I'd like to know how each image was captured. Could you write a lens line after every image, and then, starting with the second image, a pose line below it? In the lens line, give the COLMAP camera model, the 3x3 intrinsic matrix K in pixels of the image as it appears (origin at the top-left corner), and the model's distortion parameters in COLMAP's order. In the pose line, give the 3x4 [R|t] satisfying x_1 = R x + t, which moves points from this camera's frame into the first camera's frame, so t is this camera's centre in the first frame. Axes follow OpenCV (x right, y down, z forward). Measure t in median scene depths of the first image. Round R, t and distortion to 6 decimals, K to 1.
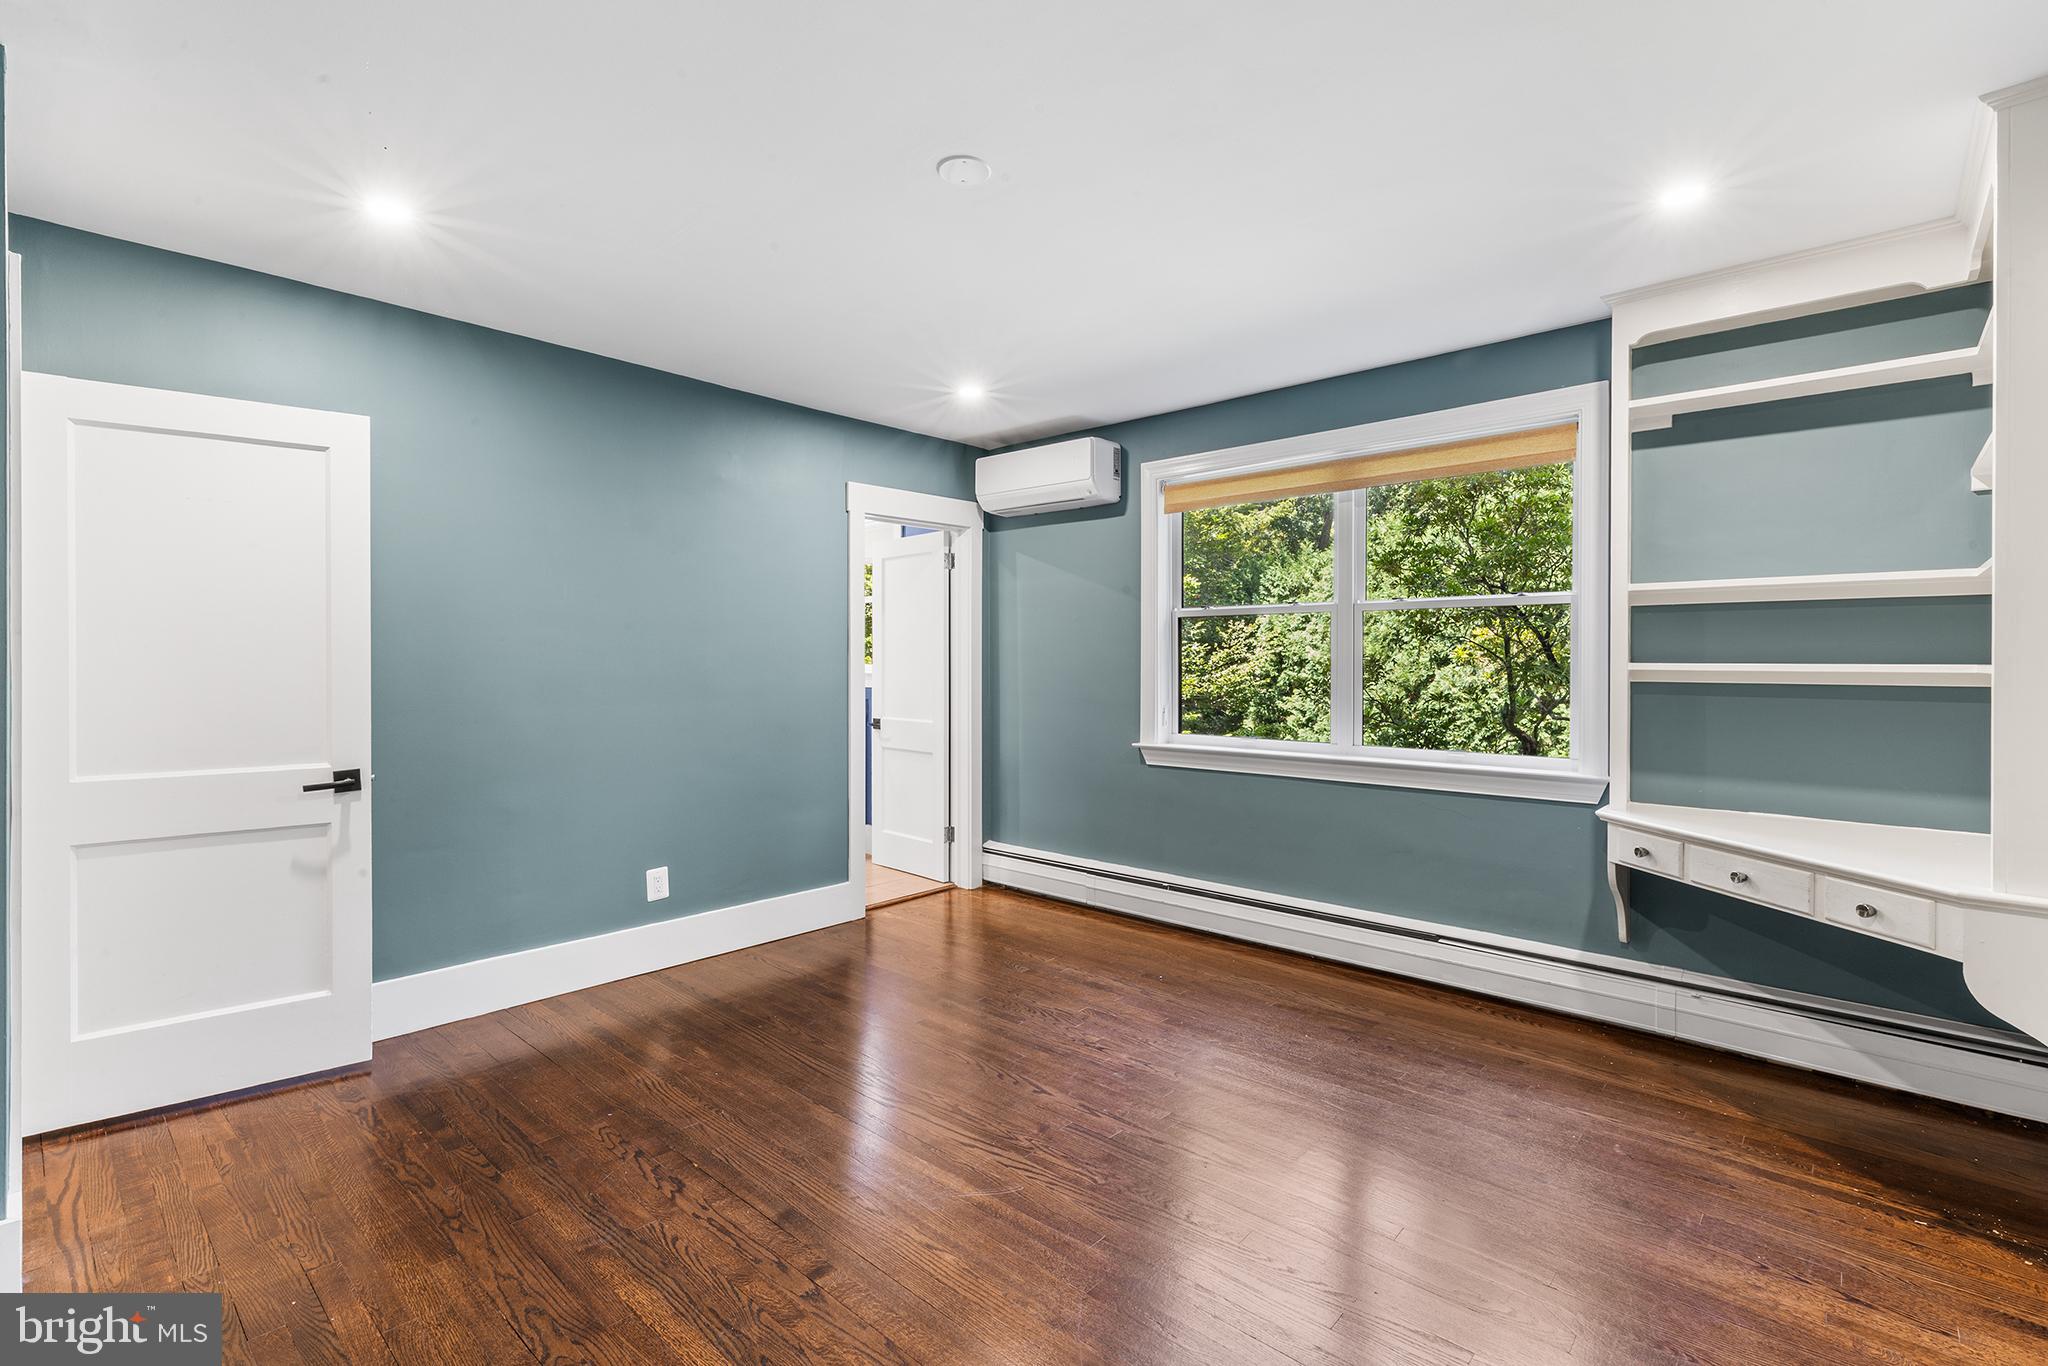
lens RADIAL K [[933.4, 0, 1025.4], [0, 933.4, 682.2], [0, 0, 1]] dist [0.001753, -0.000090]
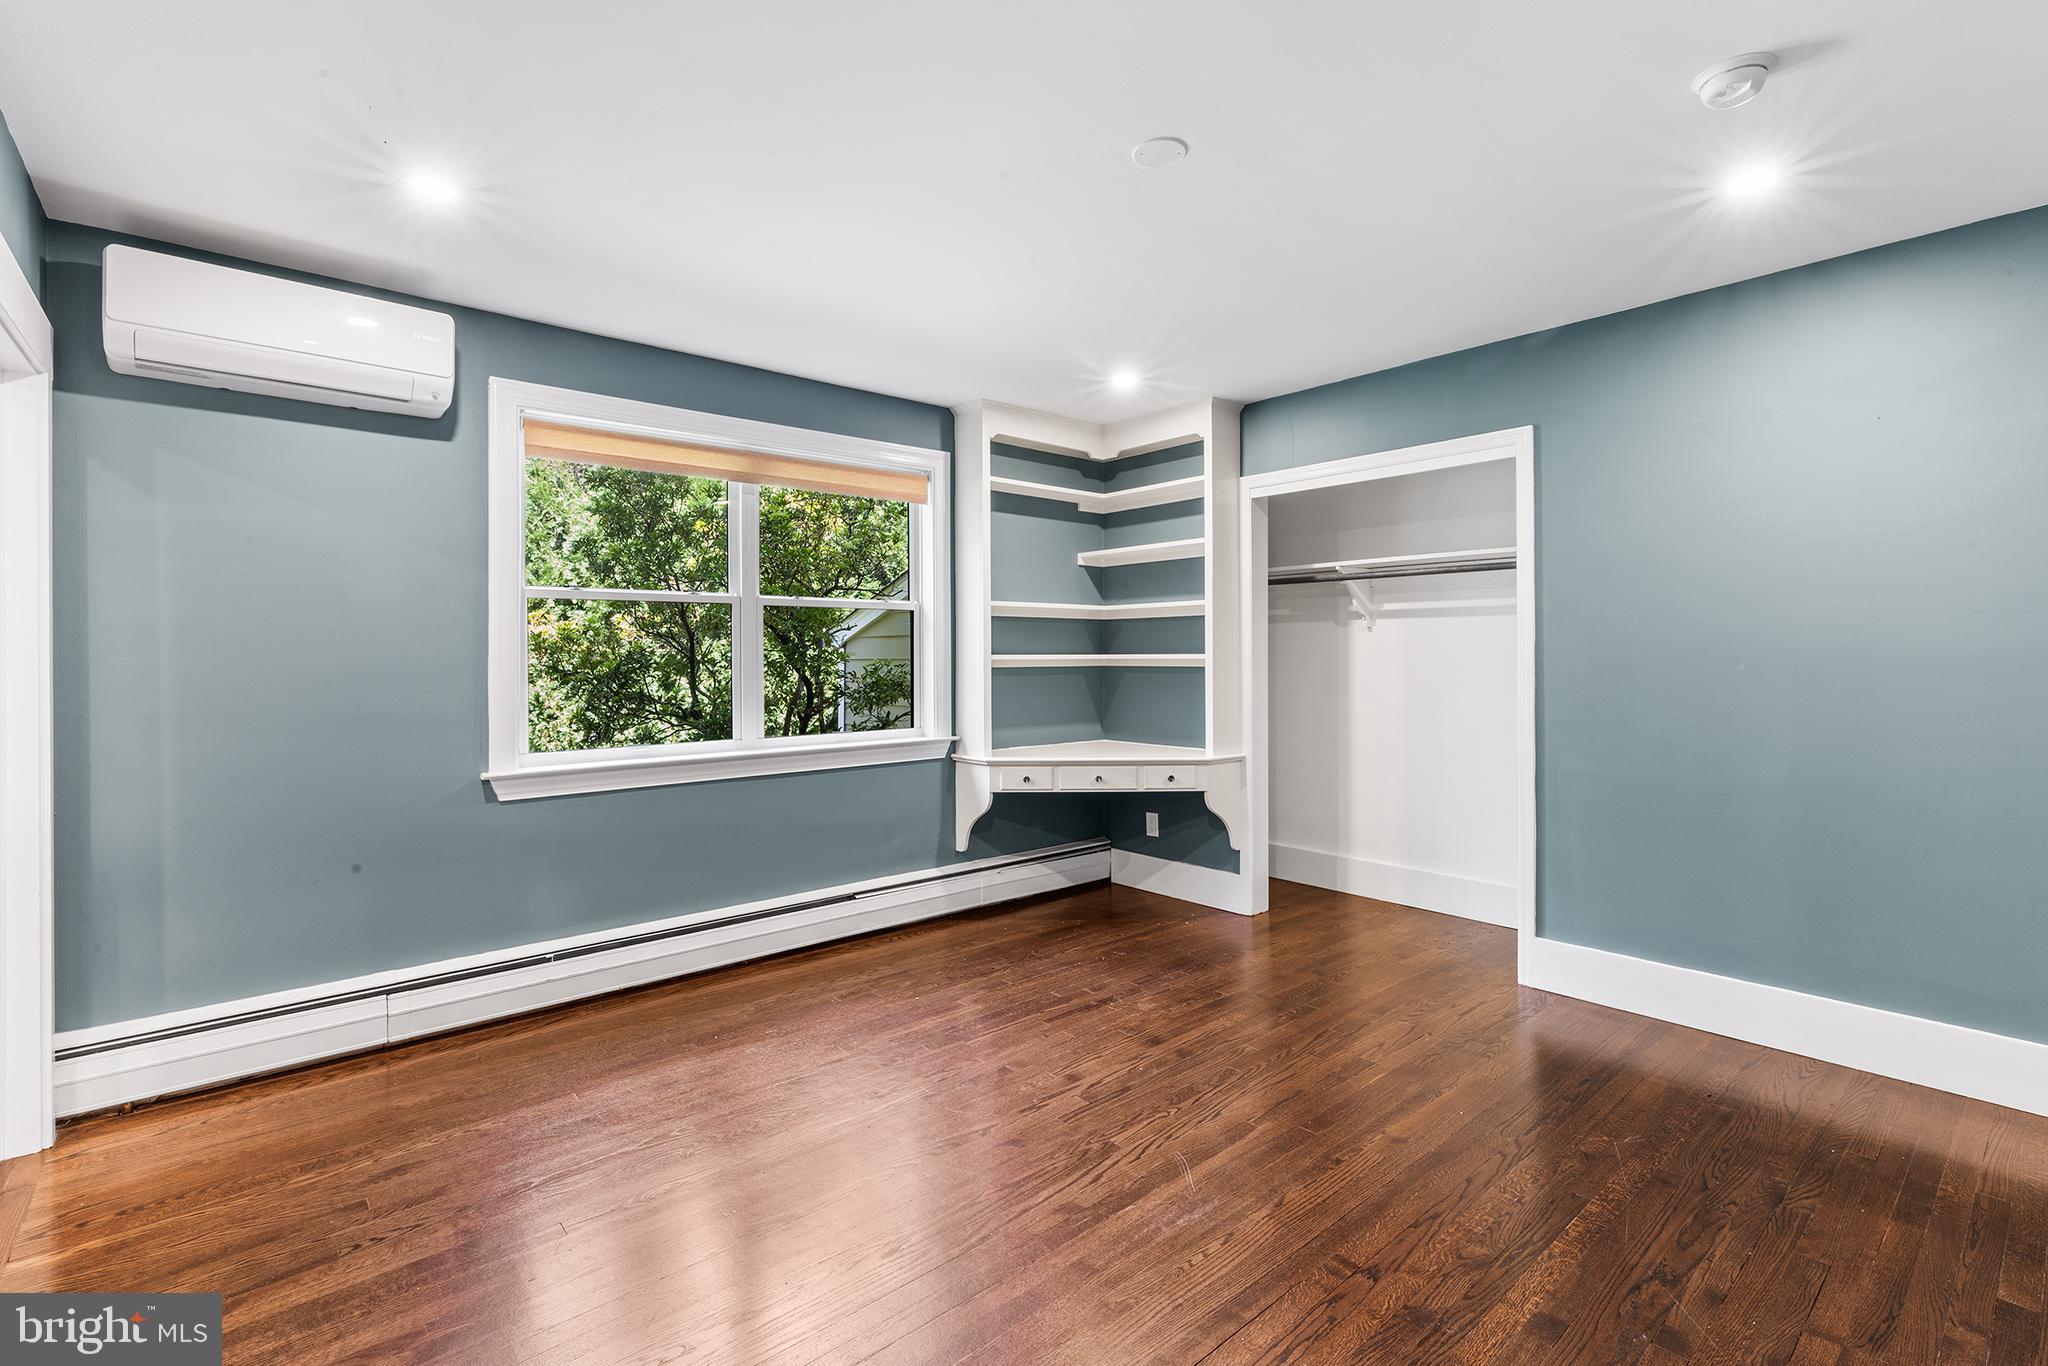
lens RADIAL K [[933.4, 0, 1026.3], [0, 933.4, 662.1], [0, 0, 1]] dist [0.001753, -0.000090]
pose [[0.102624, -0.007186, 0.994694, -0.707731], [0.027138, 0.999622, 0.004422, -0.012726], [-0.994350, 0.026540, 0.102780, 0.695959]]
